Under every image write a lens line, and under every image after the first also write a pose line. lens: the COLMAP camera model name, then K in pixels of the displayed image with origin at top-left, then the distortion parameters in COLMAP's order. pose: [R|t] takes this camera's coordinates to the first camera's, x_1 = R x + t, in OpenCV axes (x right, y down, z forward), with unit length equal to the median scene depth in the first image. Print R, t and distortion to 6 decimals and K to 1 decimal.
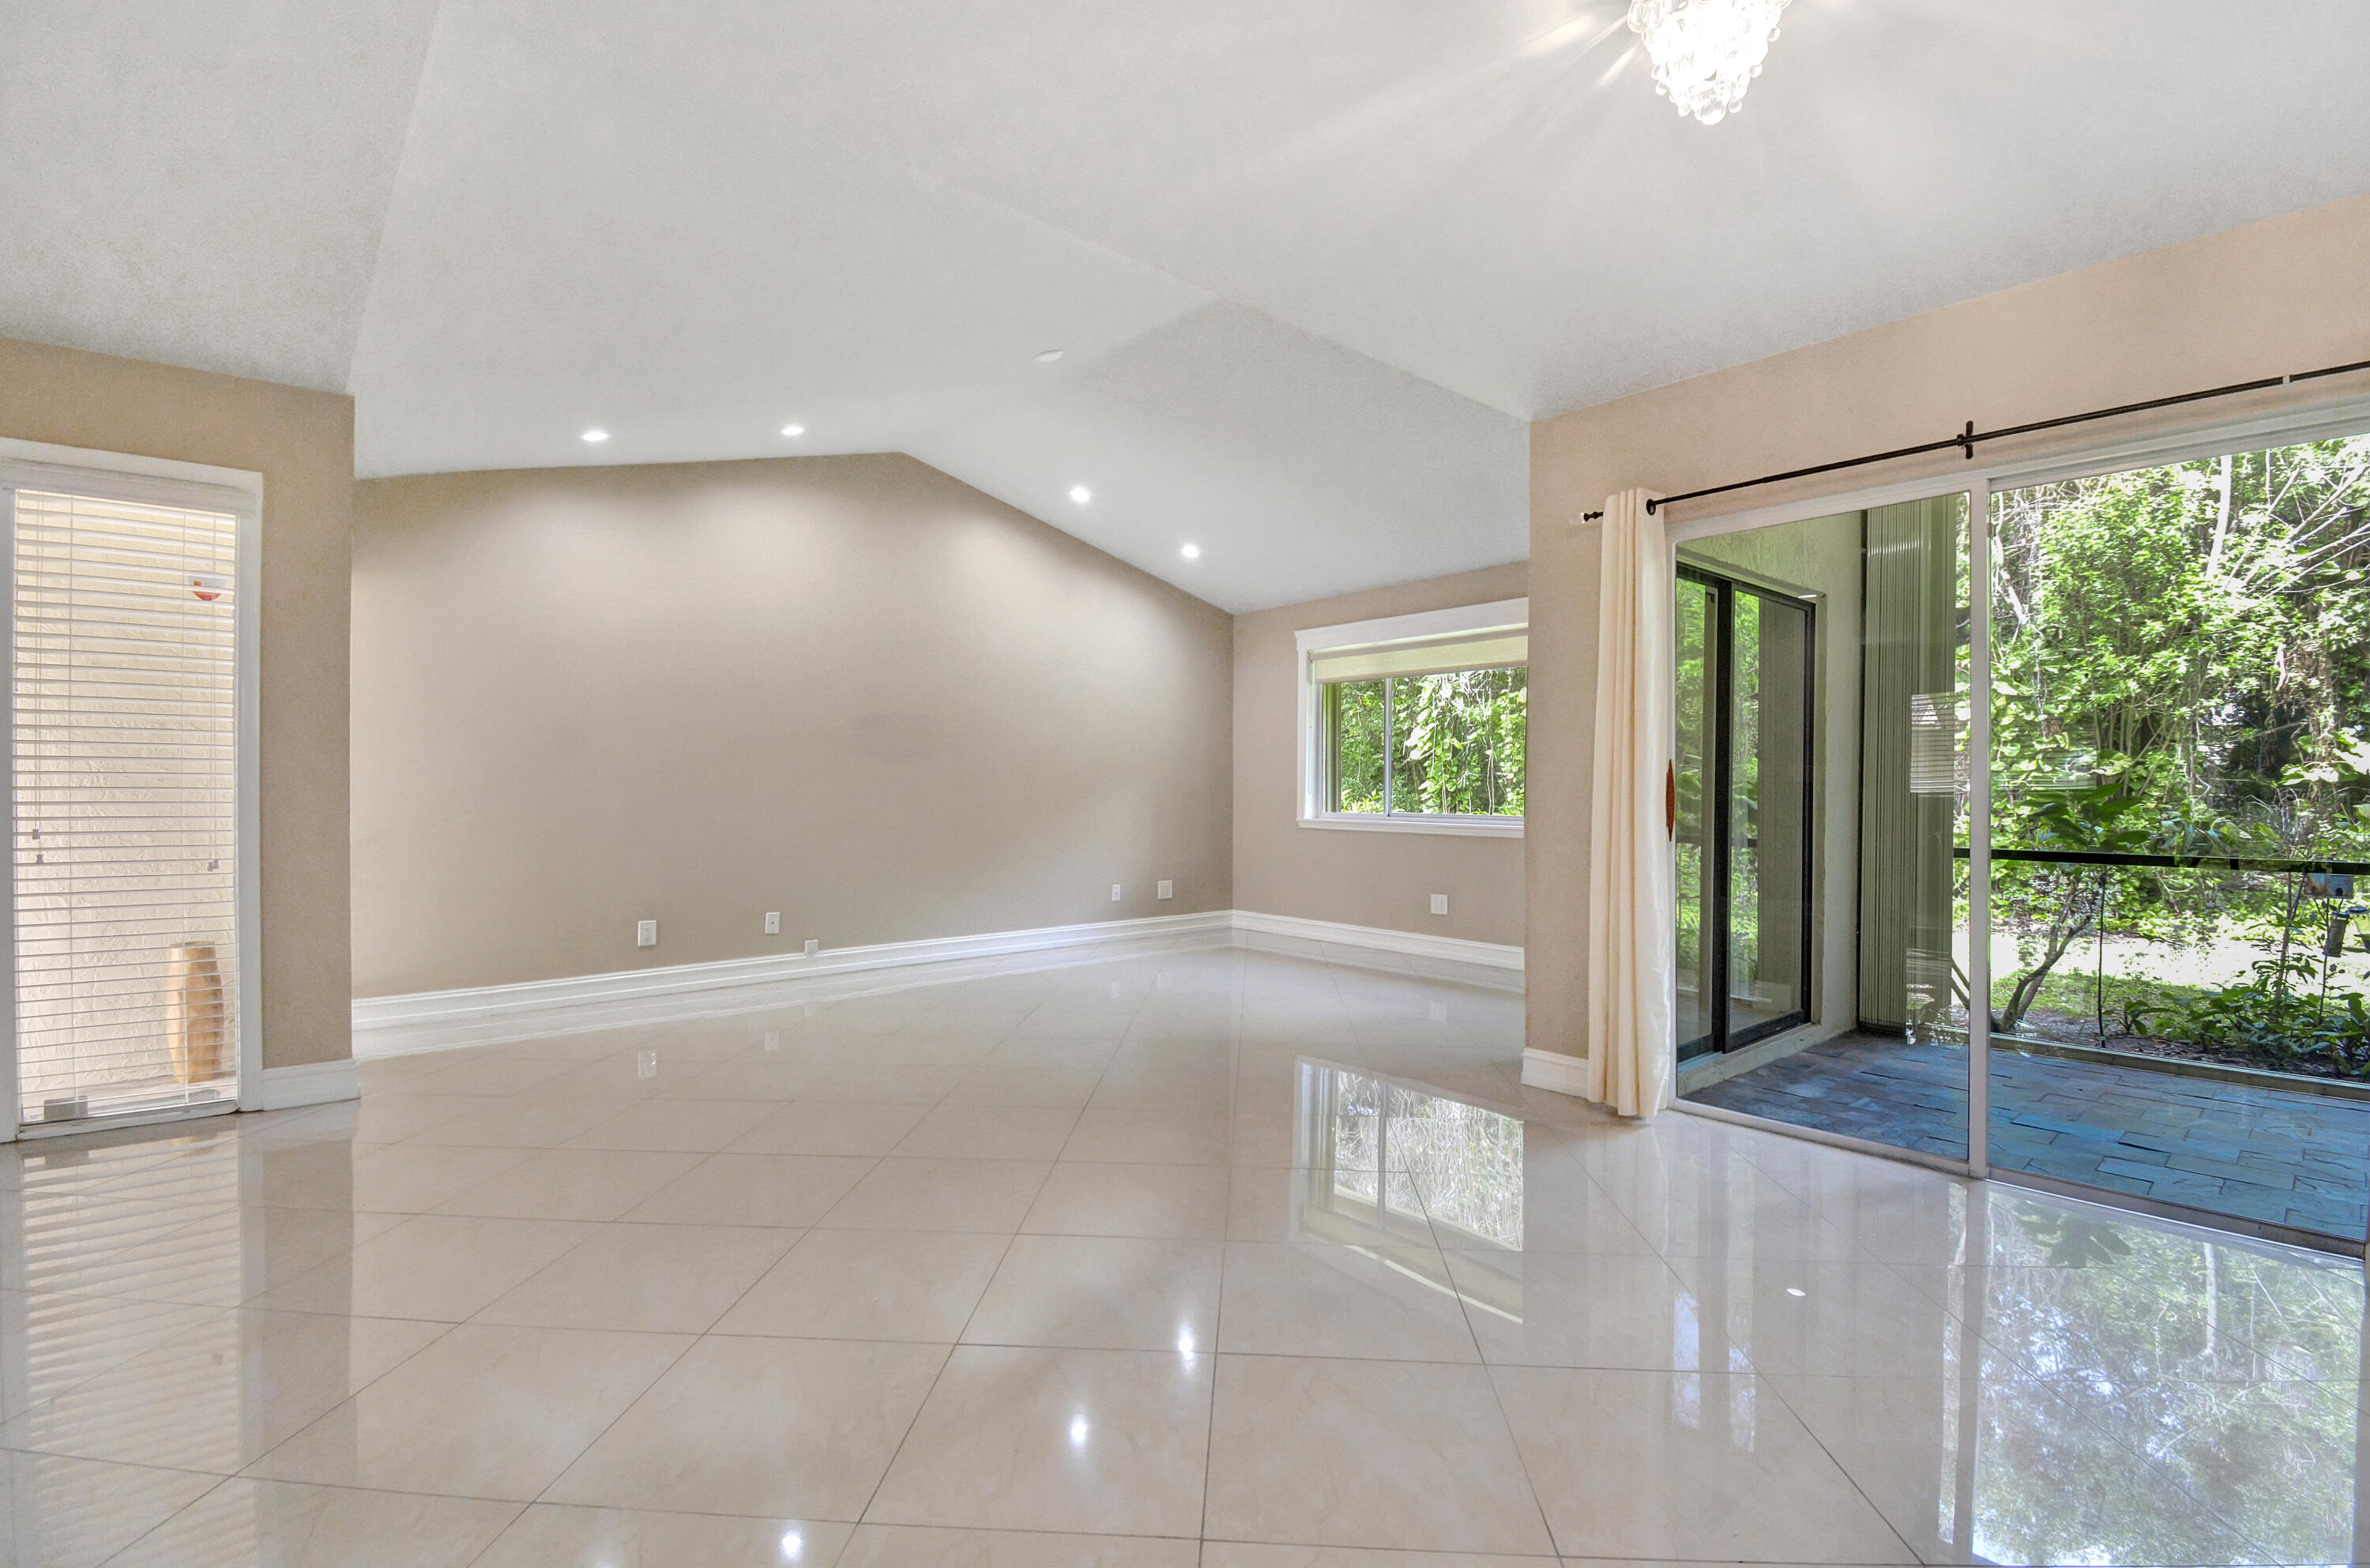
lens RADIAL K [[1054.7, 0, 1182.7], [0, 1054.7, 803.3], [0, 0, 1]] dist [-0.001698, -0.000324]
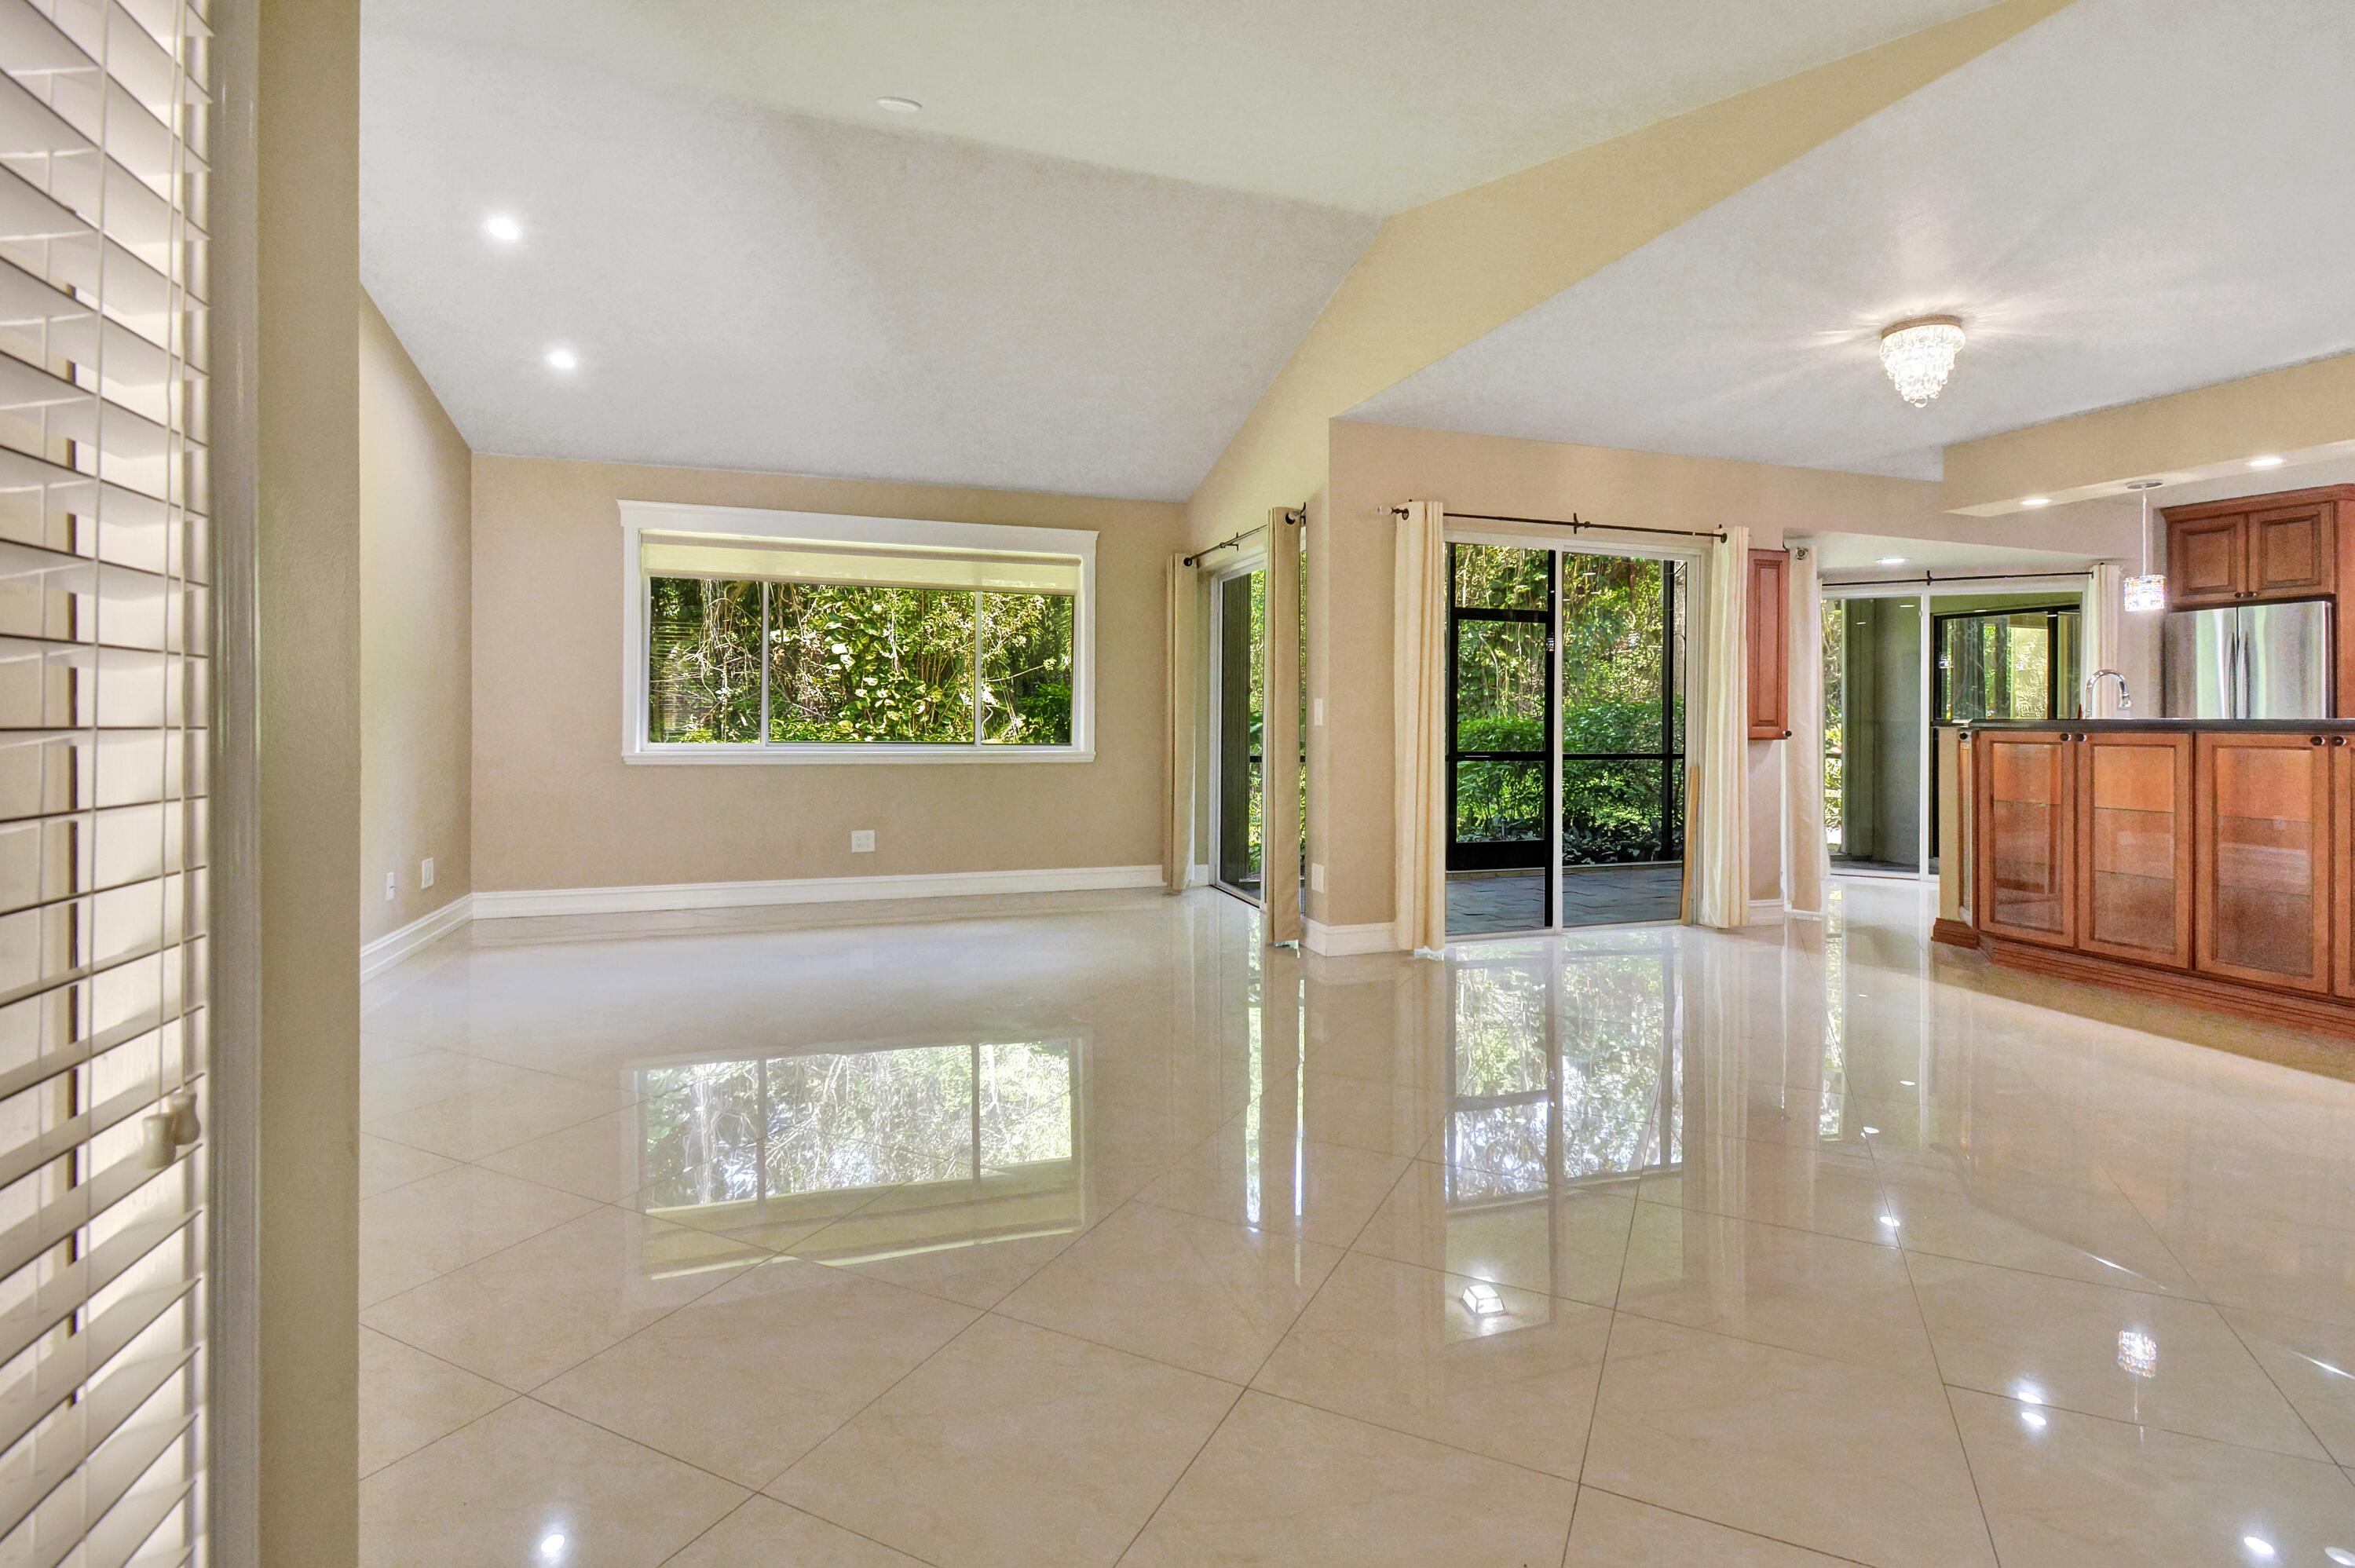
lens RADIAL K [[1087.0, 0, 1188.2], [0, 1087.0, 713.3], [0, 0, 1]] dist [-0.037618, -0.000347]
pose [[0.382728, 0.004428, 0.923850, -0.262716], [0.003943, 0.999972, -0.006426, -0.003351], [-0.923853, 0.006103, 0.382700, 0.202876]]
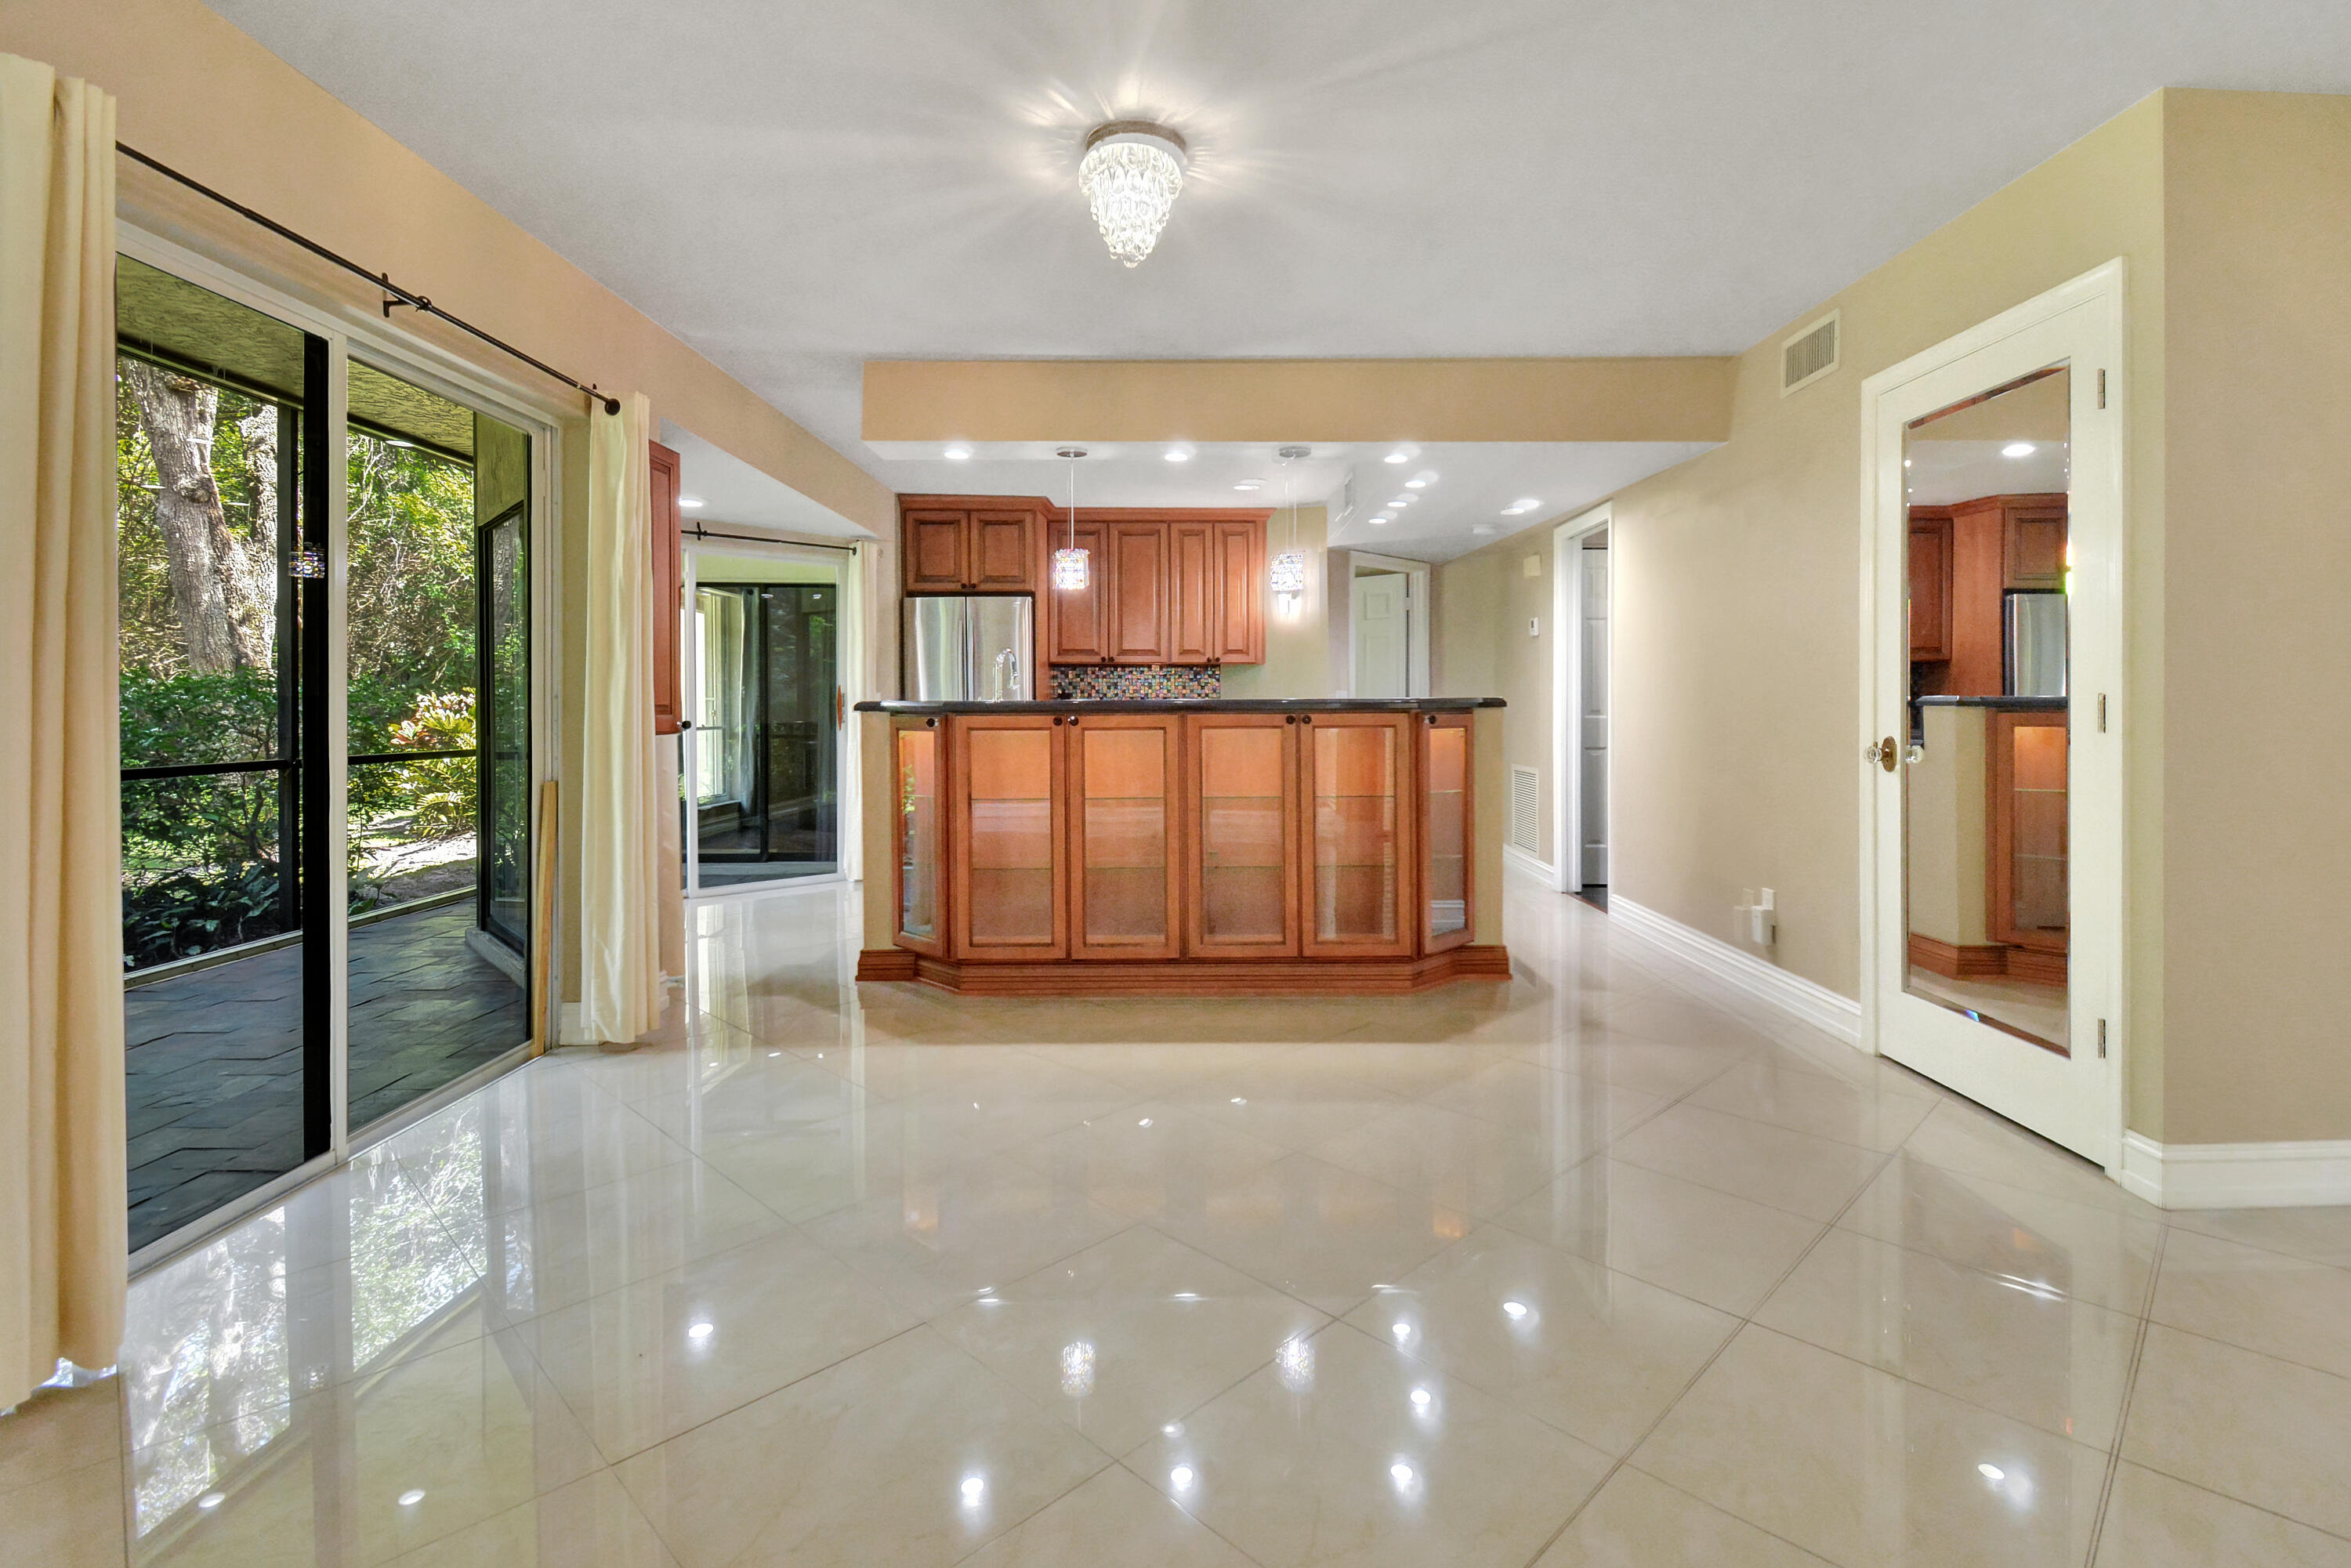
lens RADIAL K [[1080.7, 0, 1220.4], [0, 1080.7, 703.0], [0, 0, 1]] dist [-0.016397, -0.000186]
pose [[-0.775450, 0.002300, 0.631404, -0.071327], [0.009464, 0.999923, 0.007980, -0.003551], [-0.631338, 0.012164, -0.775413, 0.277554]]
